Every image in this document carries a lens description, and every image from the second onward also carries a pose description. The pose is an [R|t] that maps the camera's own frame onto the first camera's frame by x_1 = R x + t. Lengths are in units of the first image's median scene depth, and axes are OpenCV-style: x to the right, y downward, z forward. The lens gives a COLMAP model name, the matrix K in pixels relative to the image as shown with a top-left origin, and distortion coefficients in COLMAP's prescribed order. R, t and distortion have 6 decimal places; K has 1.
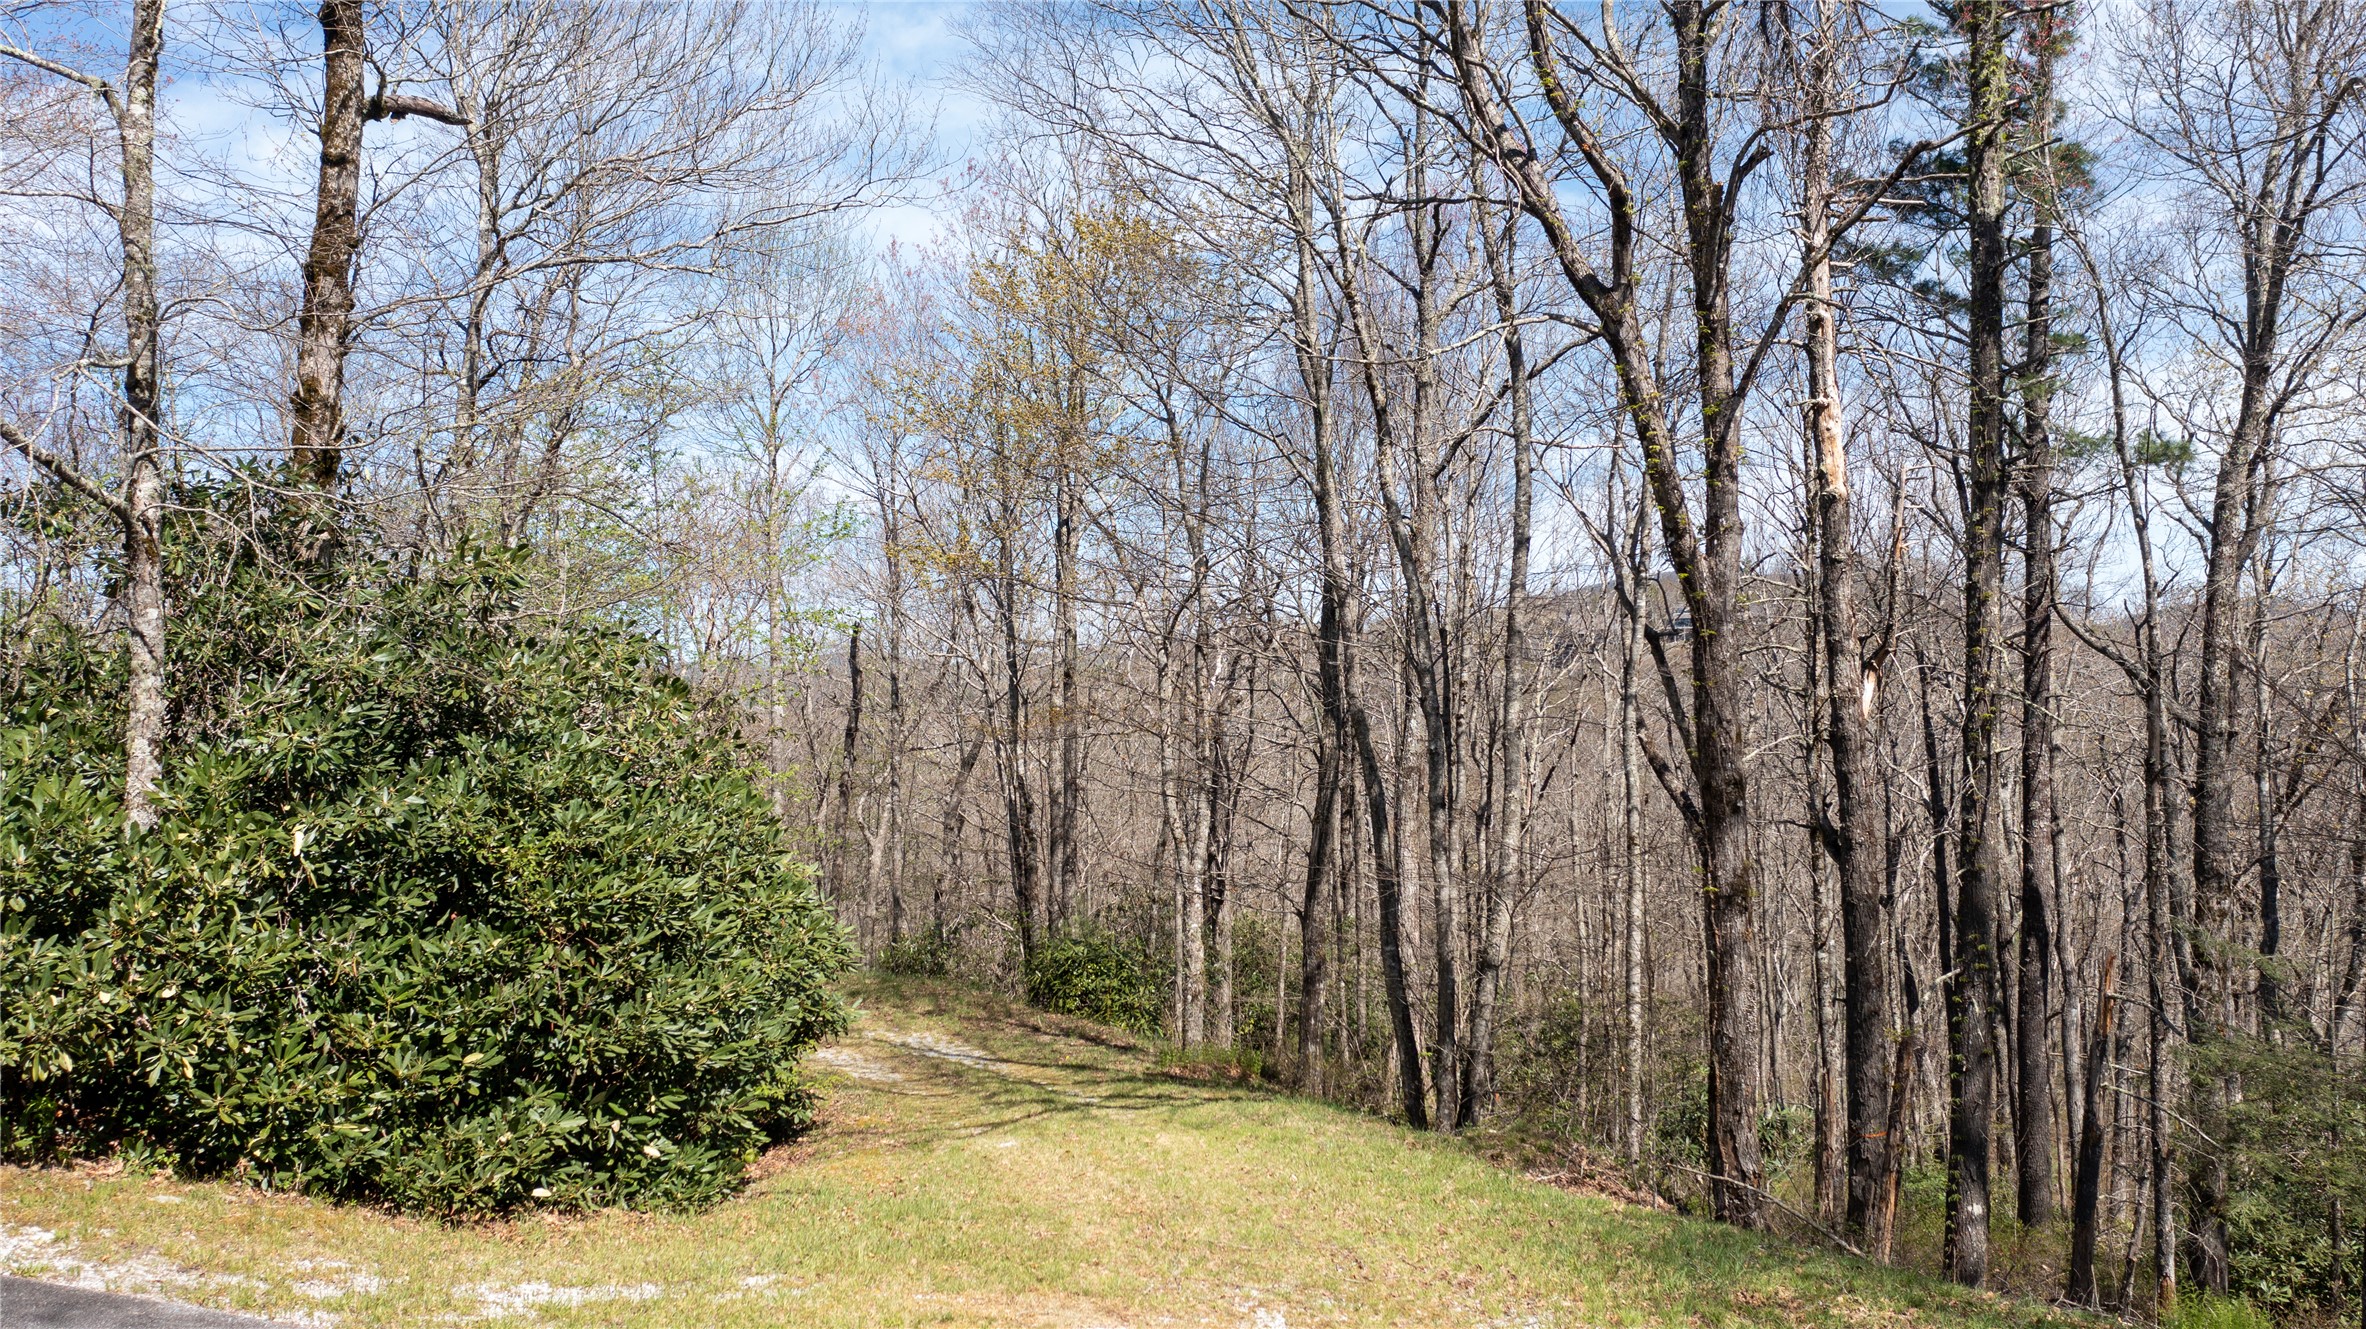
lens RADIAL K [[1898.0, 0, 1182.5], [0, 1898.0, 664.2], [0, 0, 1]] dist [0.006716, -0.002292]
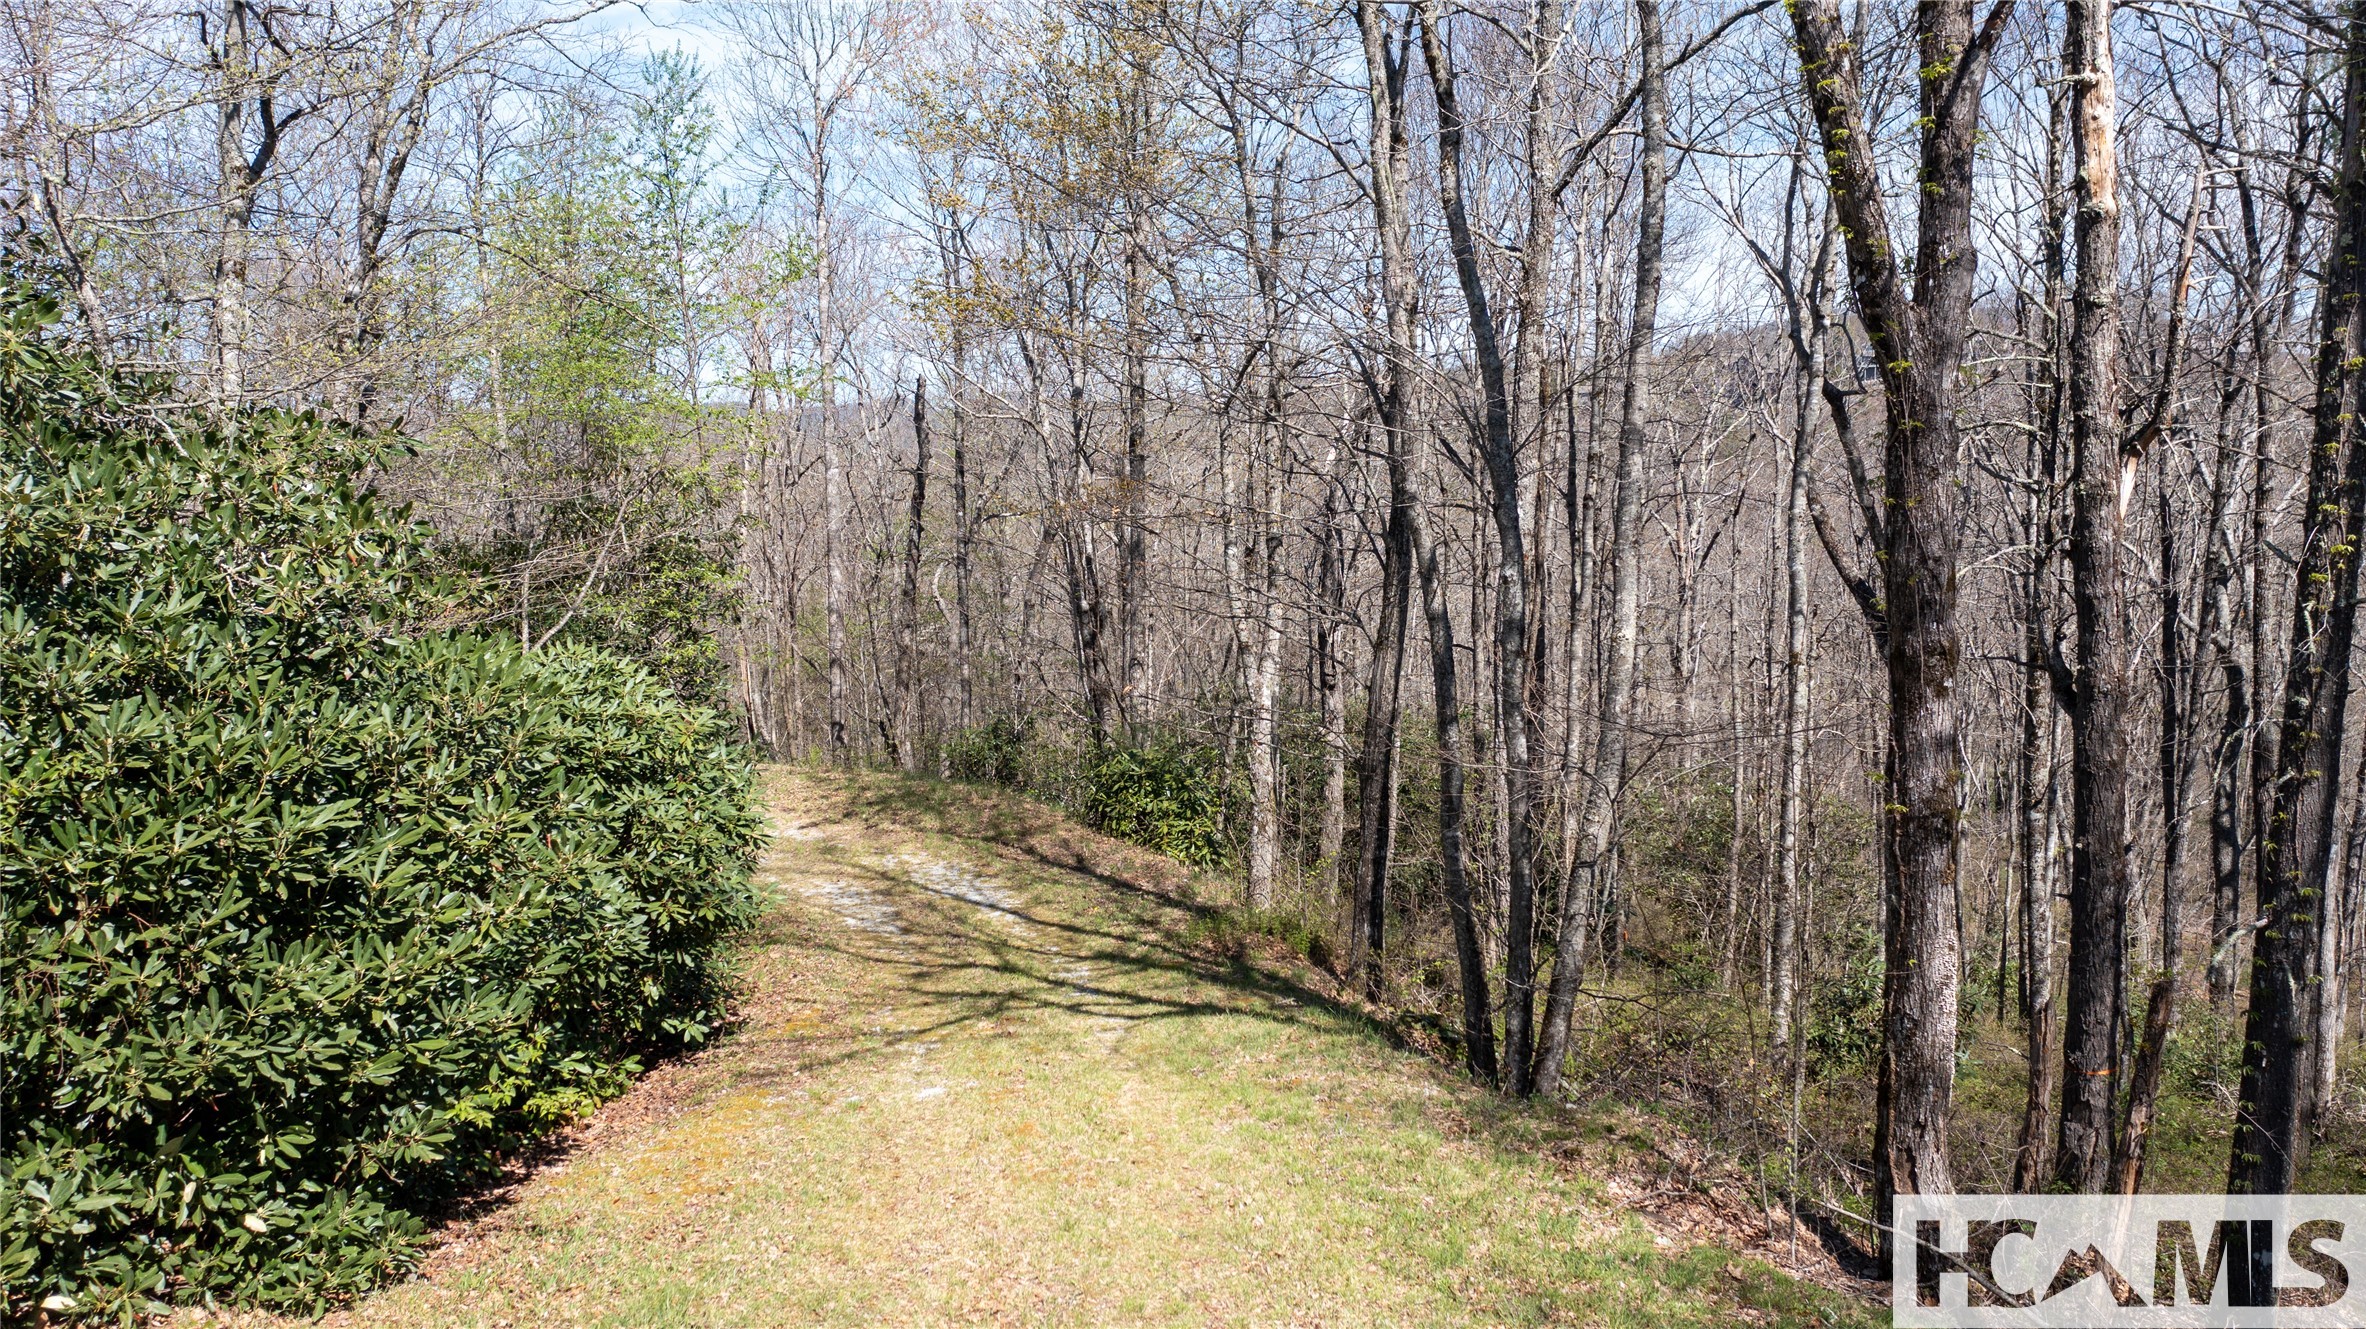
lens RADIAL K [[1898.0, 0, 1183.8], [0, 1898.0, 664.7], [0, 0, 1]] dist [0.006716, -0.002292]
pose [[0.996248, 0.009856, -0.085982, 0.060718], [0.001929, 0.990718, 0.135916, -0.017243], [0.086524, -0.135572, 0.986982, 0.231957]]
